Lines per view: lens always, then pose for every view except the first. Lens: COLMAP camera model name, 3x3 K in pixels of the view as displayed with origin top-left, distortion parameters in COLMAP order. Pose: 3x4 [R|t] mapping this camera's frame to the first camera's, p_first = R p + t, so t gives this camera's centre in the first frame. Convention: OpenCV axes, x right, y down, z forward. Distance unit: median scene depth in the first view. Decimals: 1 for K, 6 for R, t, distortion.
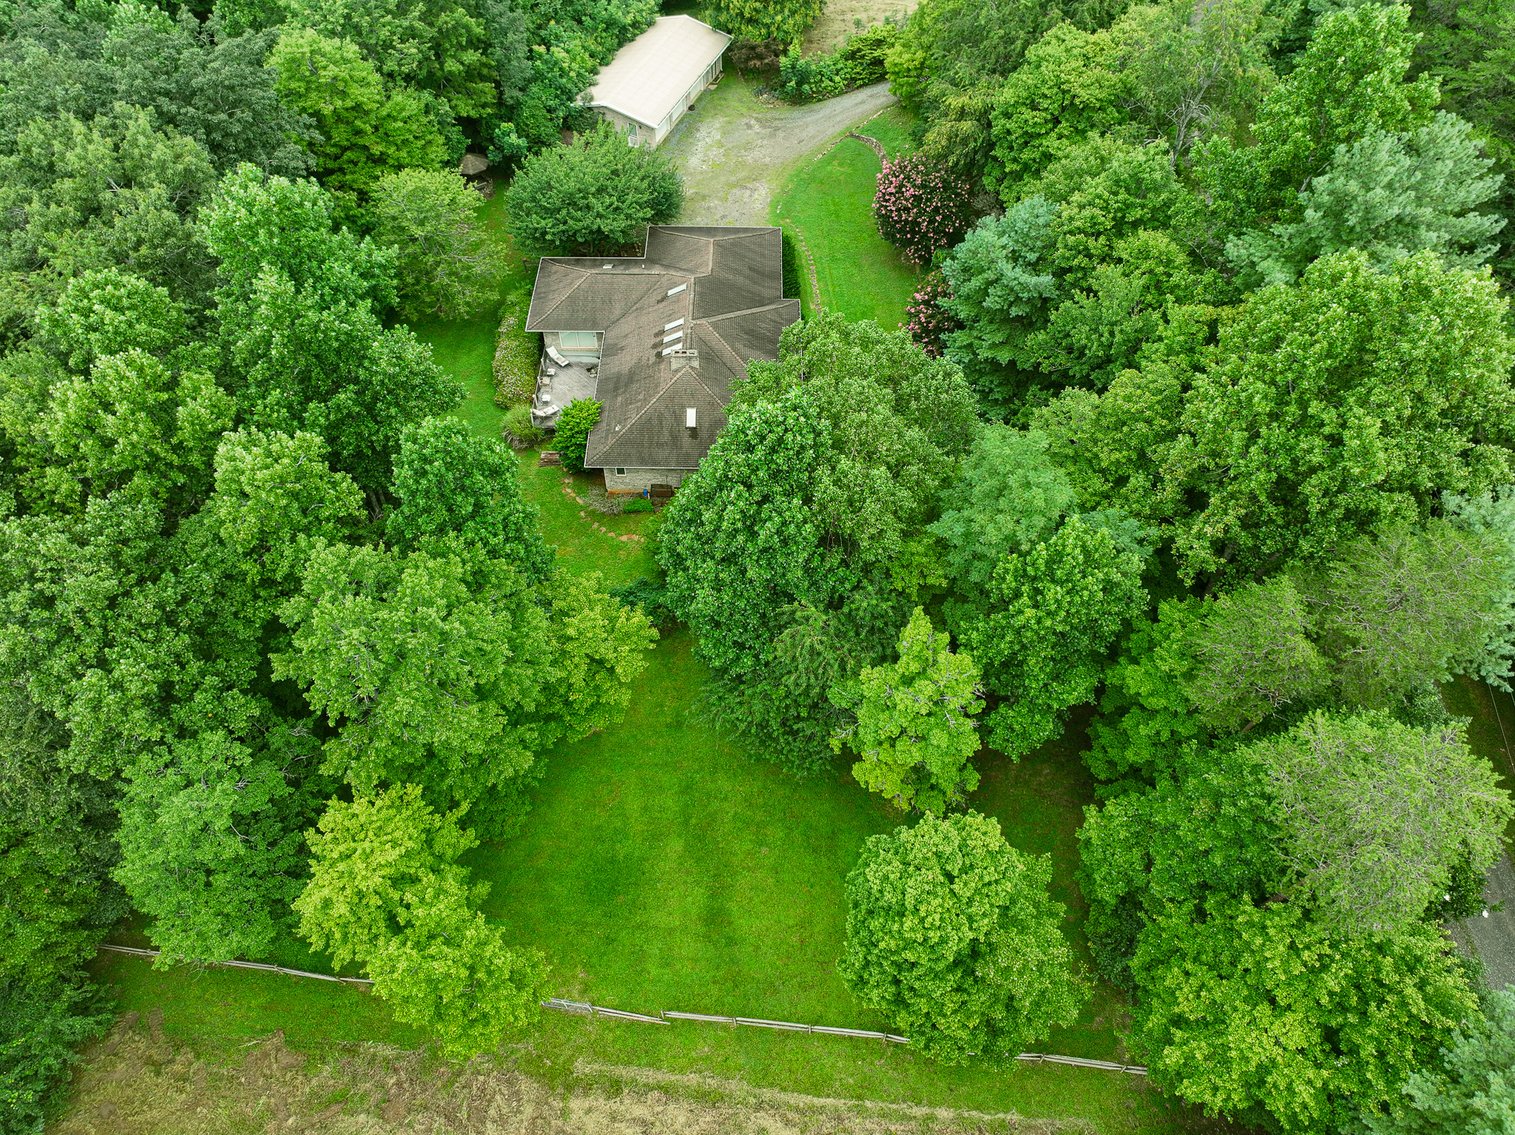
lens RADIAL K [[1052.4, 0, 755.1], [0, 1052.4, 565.6], [0, 0, 1]] dist [0.014397, 0.000760]
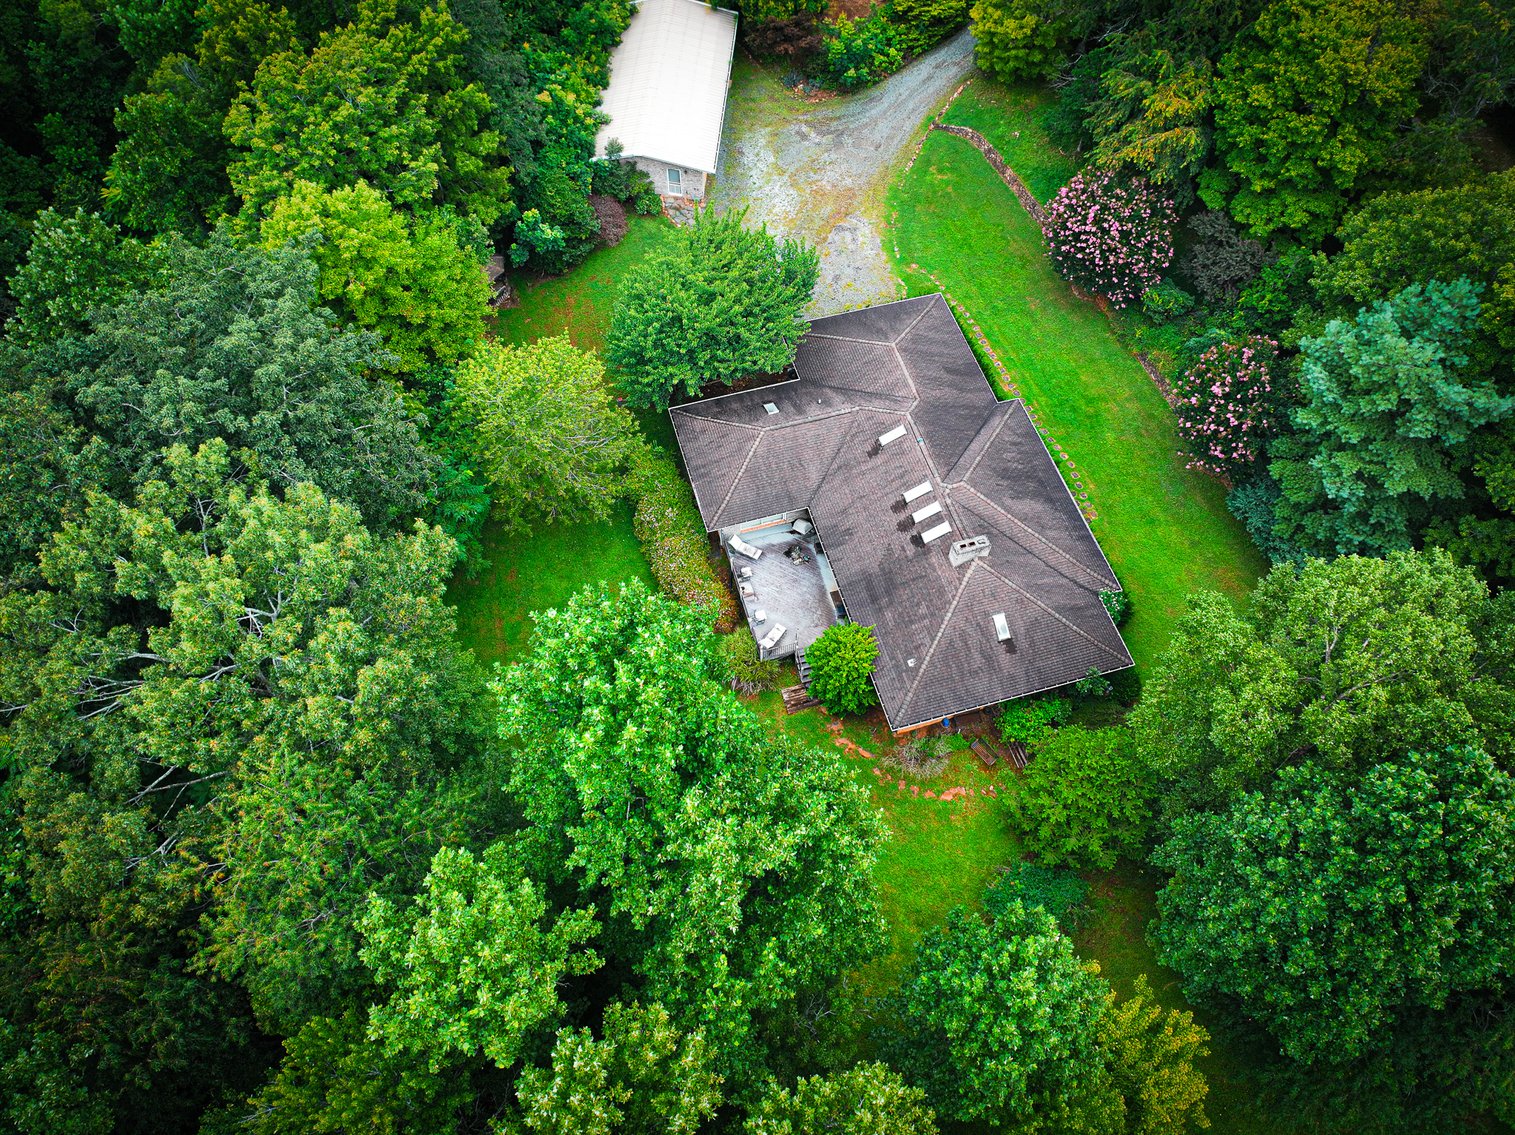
lens RADIAL K [[1052.4, 0, 759.4], [0, 1052.4, 568.5], [0, 0, 1]] dist [0.014397, 0.000760]
pose [[0.959607, -0.245116, 0.138103, -0.276748], [0.223769, 0.962488, 0.153443, -0.288197], [-0.170534, -0.116342, 0.978459, 0.244503]]
